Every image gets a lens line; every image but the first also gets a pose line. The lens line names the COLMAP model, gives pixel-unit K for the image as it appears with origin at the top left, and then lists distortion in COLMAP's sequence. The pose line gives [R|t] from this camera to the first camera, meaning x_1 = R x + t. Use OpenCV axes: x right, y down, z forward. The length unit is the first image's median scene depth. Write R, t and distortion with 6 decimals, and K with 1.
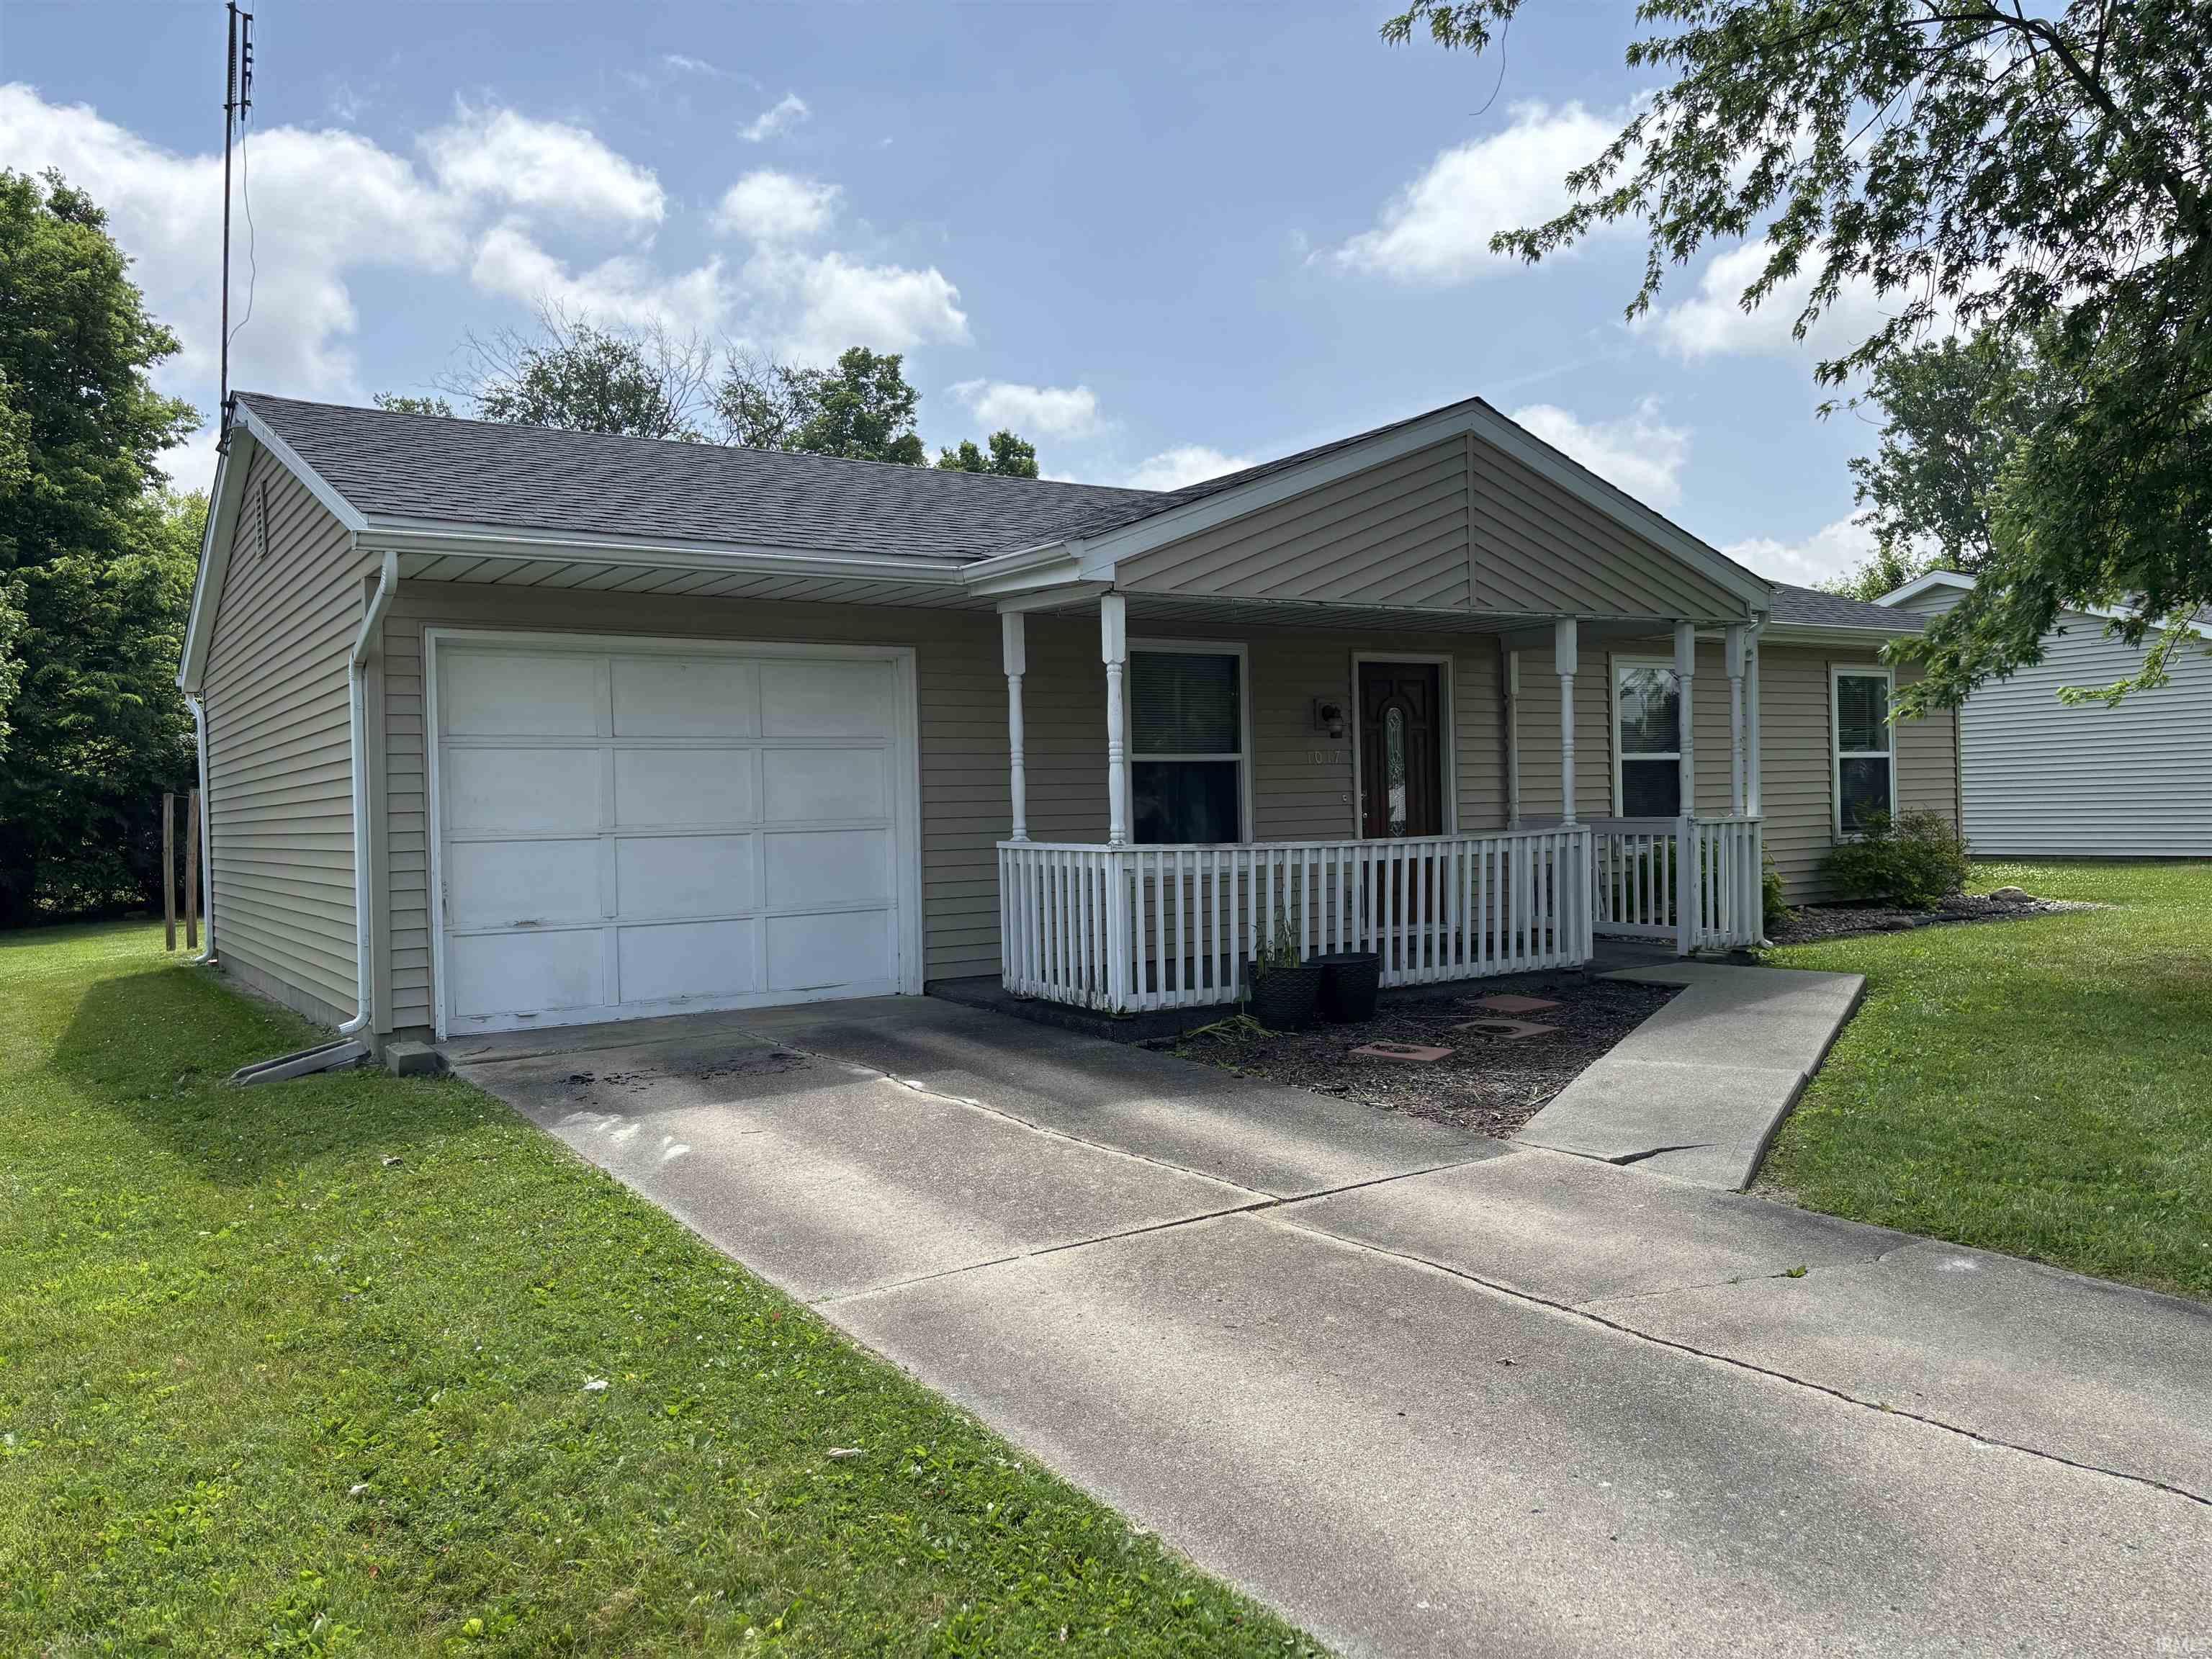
lens RADIAL K [[1685.4, 0, 1105.3], [0, 1685.4, 827.8], [0, 0, 1]] dist [0.003290, 0.000268]
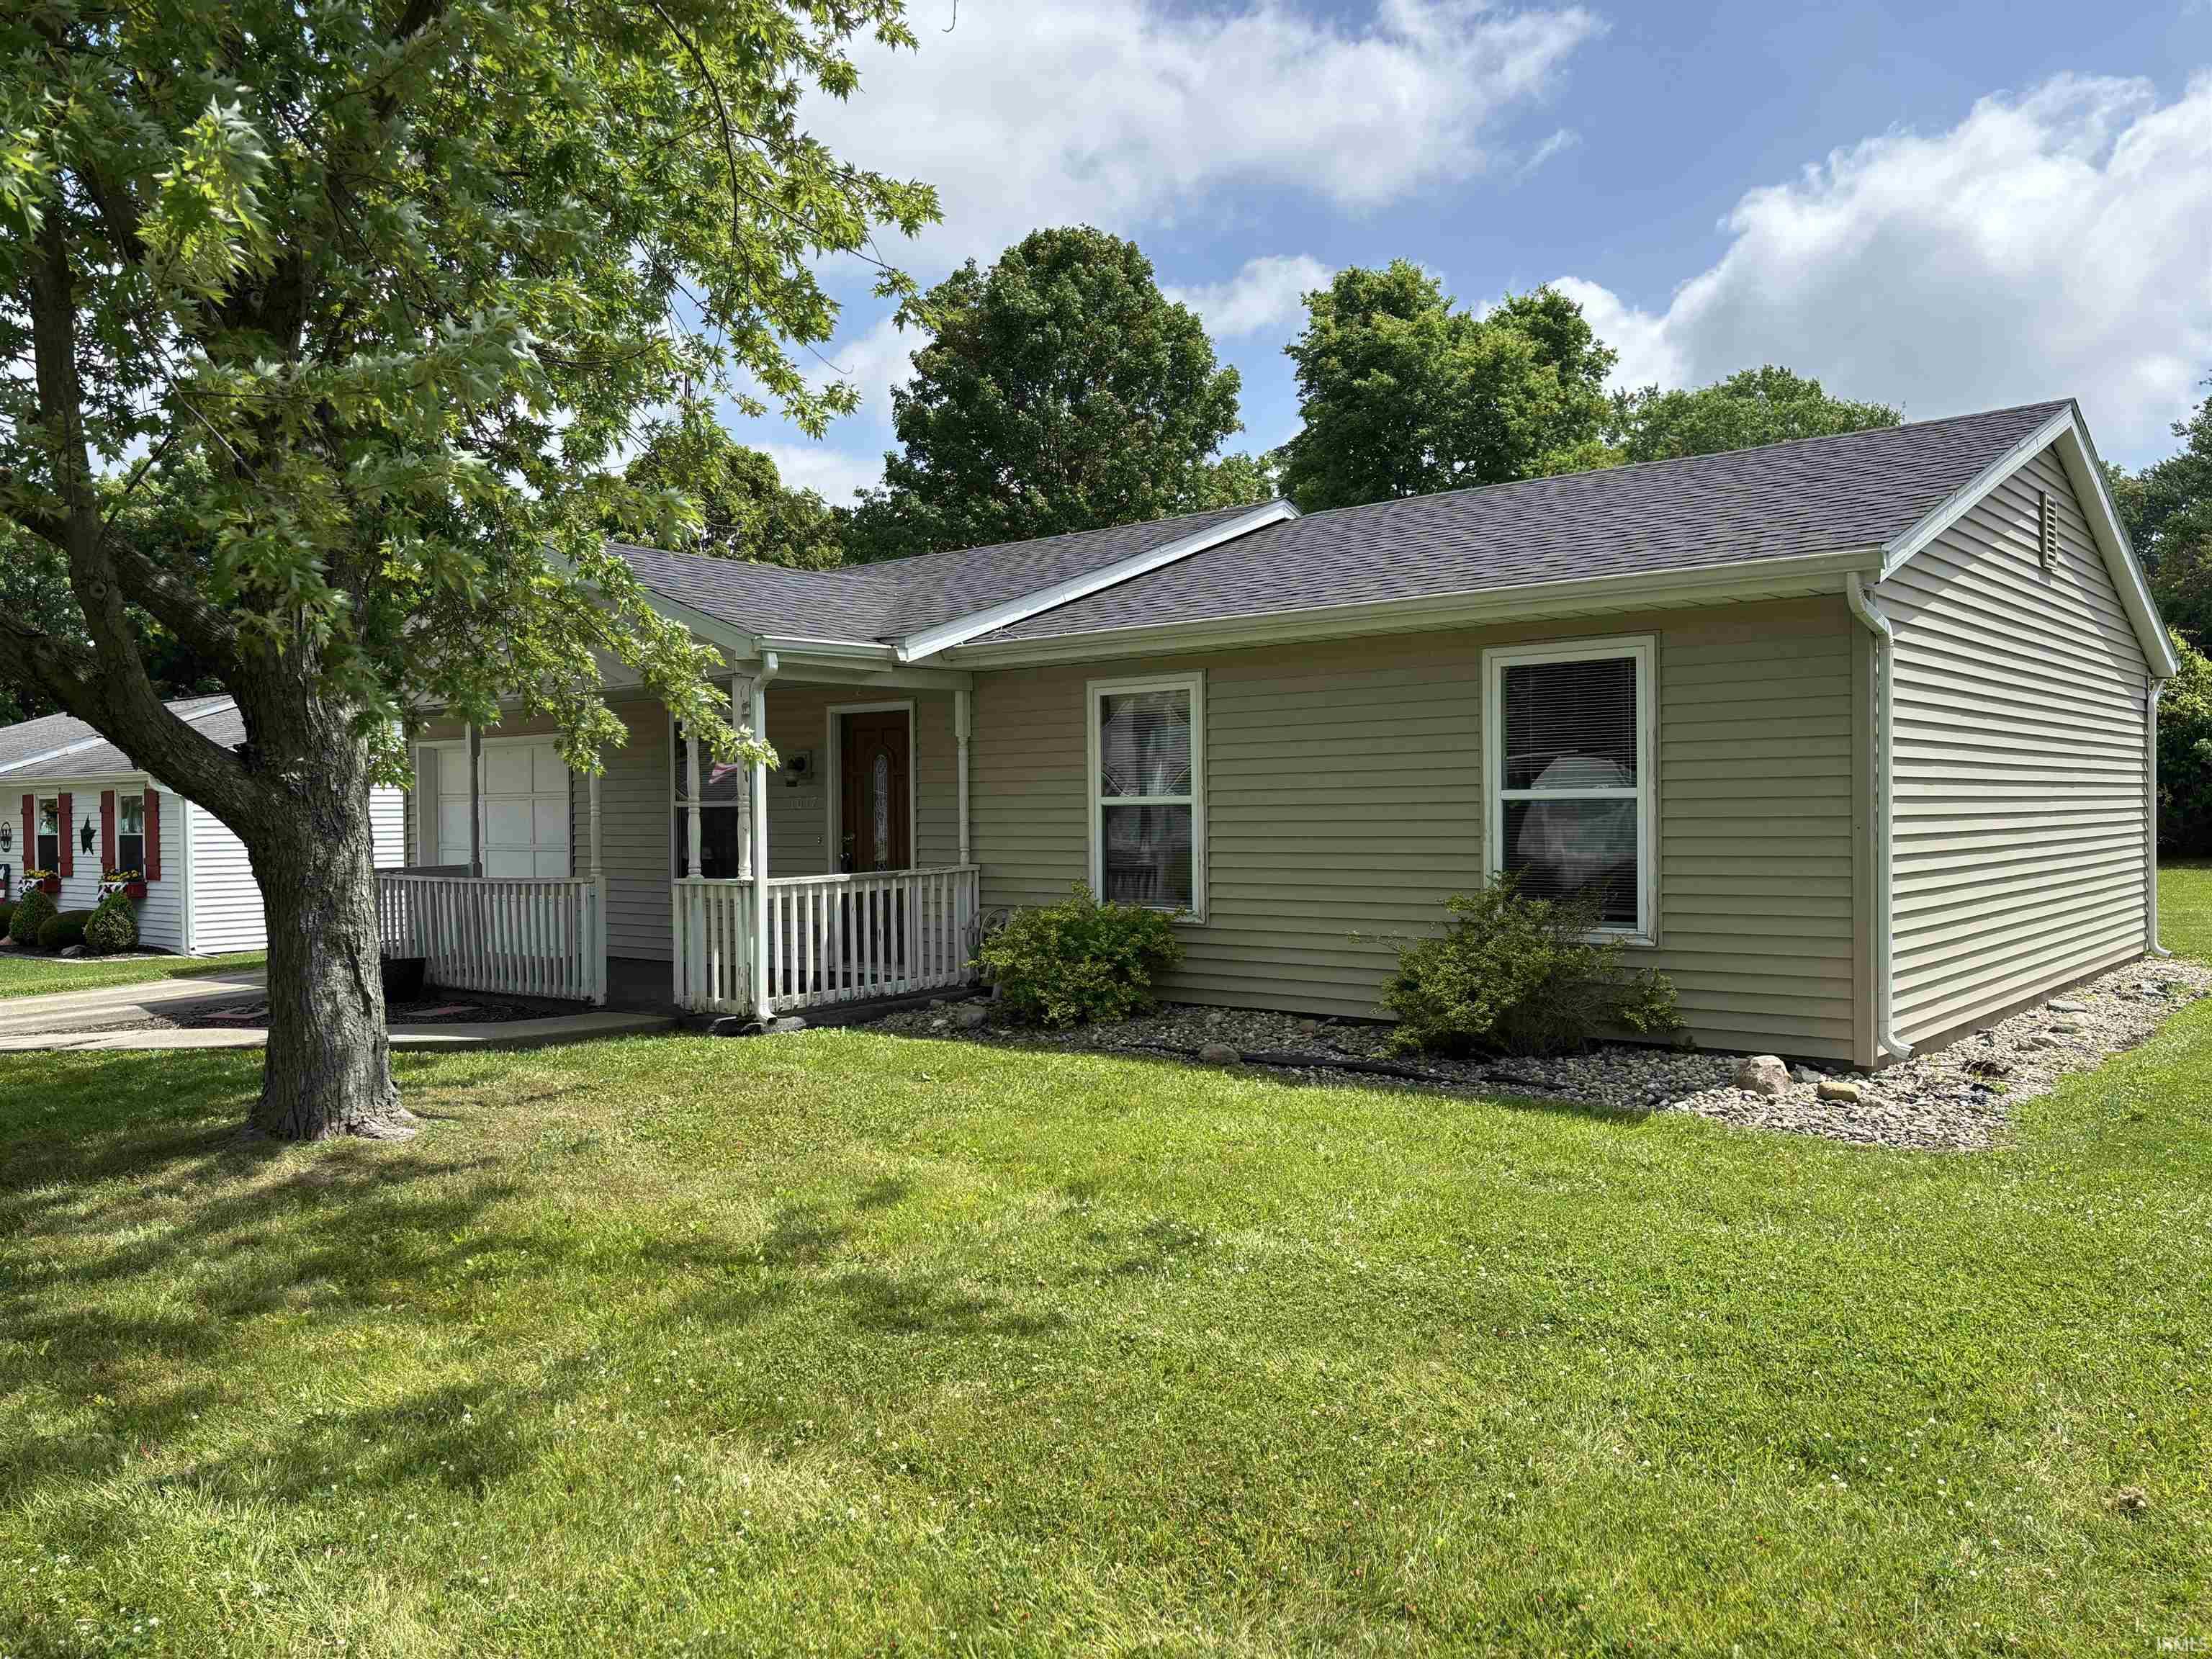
lens RADIAL K [[1685.4, 0, 1107.0], [0, 1685.4, 829.9], [0, 0, 1]] dist [0.003290, 0.000268]
pose [[0.285832, 0.024069, -0.957977, 1.147011], [-0.018847, 0.999632, 0.019492, -0.045550], [0.958094, 0.012483, 0.286181, 0.790997]]
